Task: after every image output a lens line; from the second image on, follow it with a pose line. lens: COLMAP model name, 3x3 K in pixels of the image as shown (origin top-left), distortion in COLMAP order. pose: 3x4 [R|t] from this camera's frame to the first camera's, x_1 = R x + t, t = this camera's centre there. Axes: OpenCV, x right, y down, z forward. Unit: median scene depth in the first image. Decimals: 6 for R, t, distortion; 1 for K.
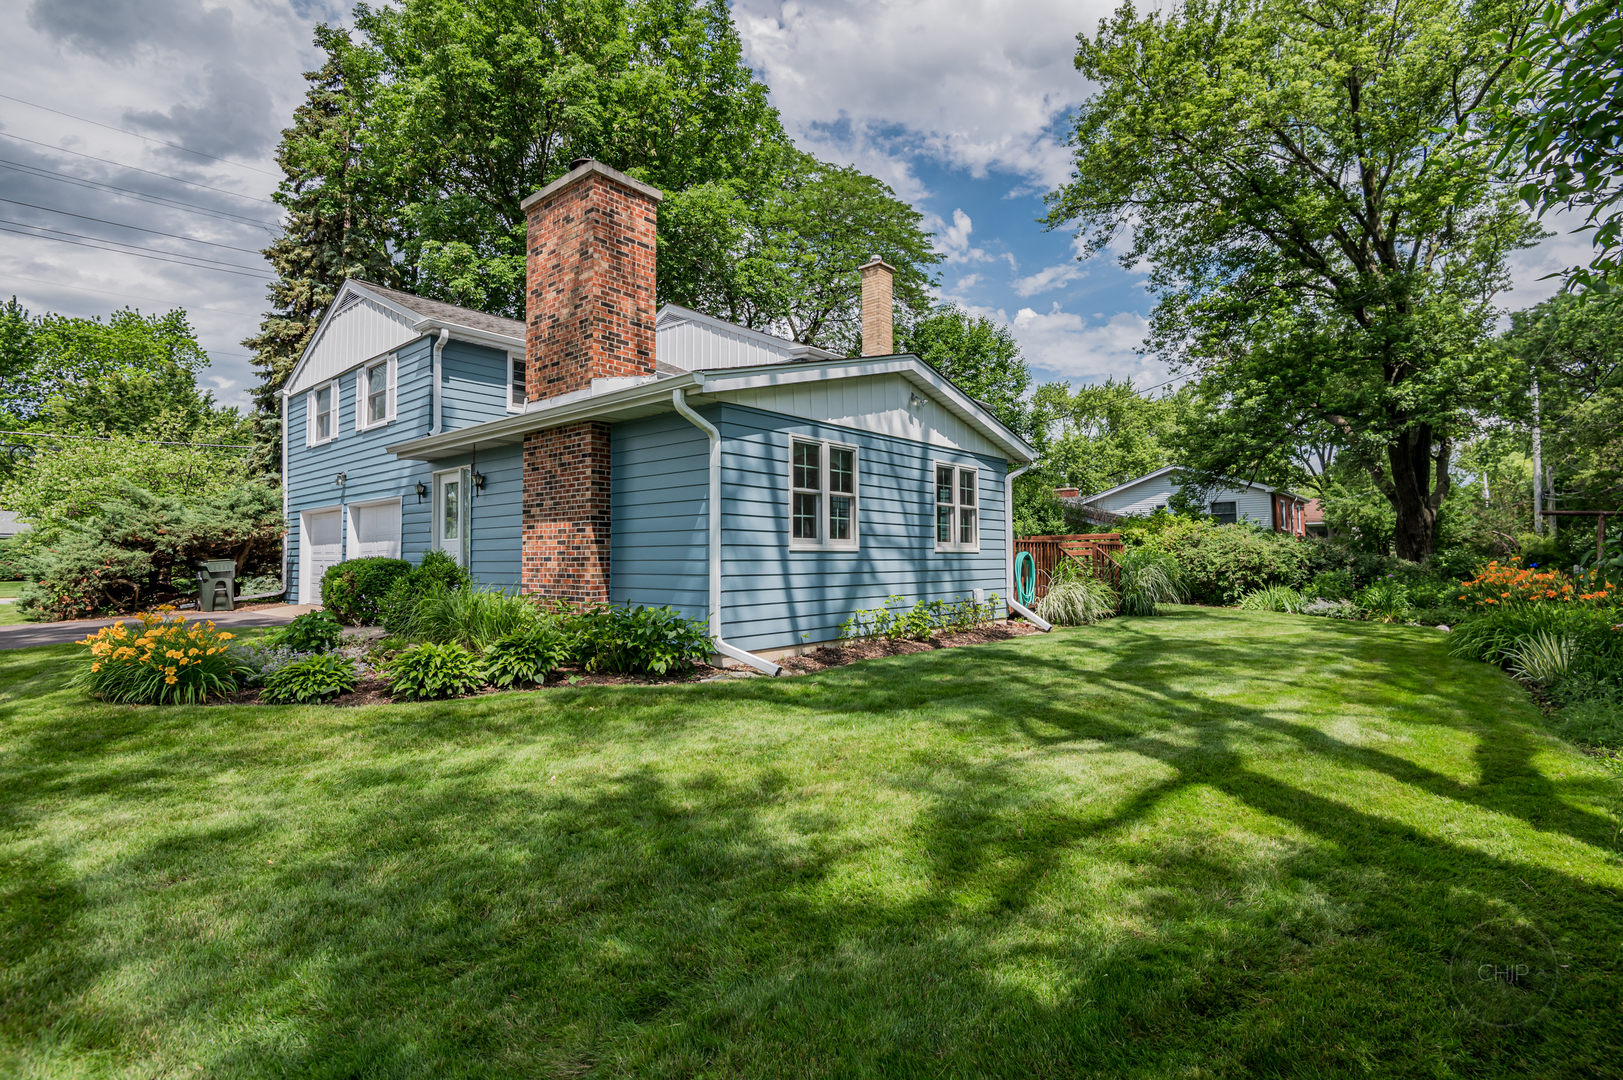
lens RADIAL K [[767.9, 0, 827.2], [0, 767.9, 526.9], [0, 0, 1]] dist [0.000503, -0.000790]
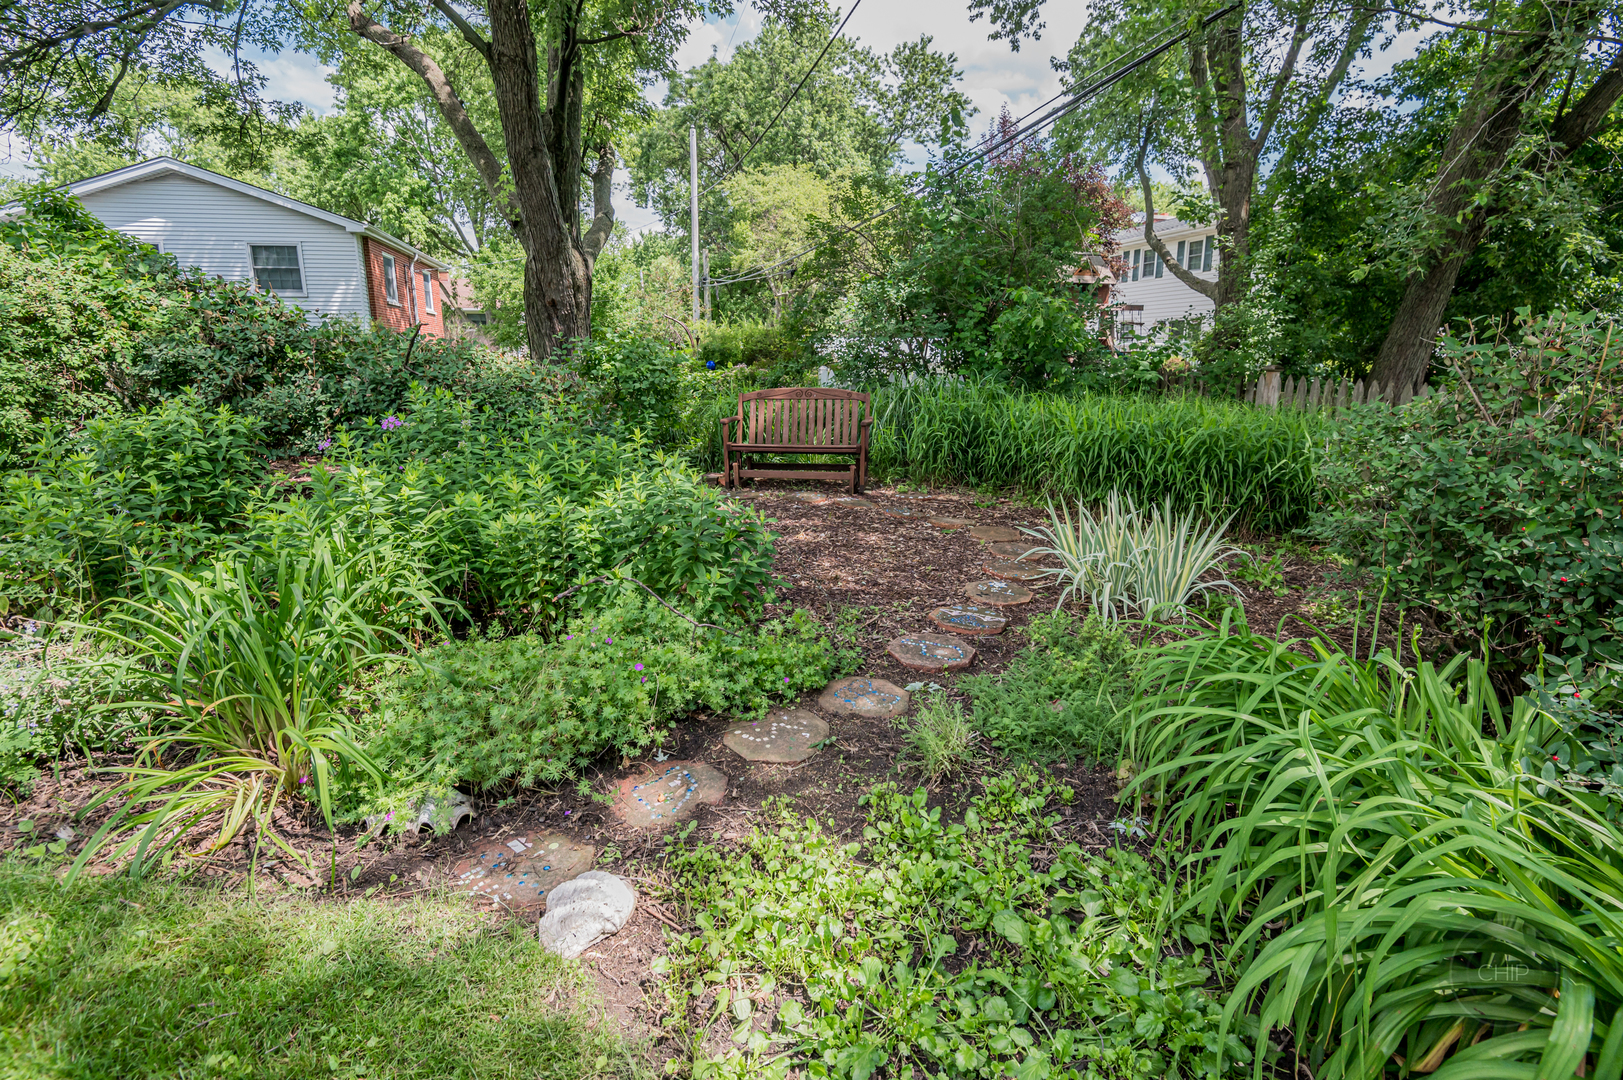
lens RADIAL K [[746.4, 0, 811.5], [0, 746.4, 540.0], [0, 0, 1]] dist [0.001982, -0.000012]
pose [[0.597960, -0.184125, 0.780091, 0.390695], [-0.038377, 0.965564, 0.257319, 0.023688], [-0.800607, -0.183804, 0.570302, 0.482357]]
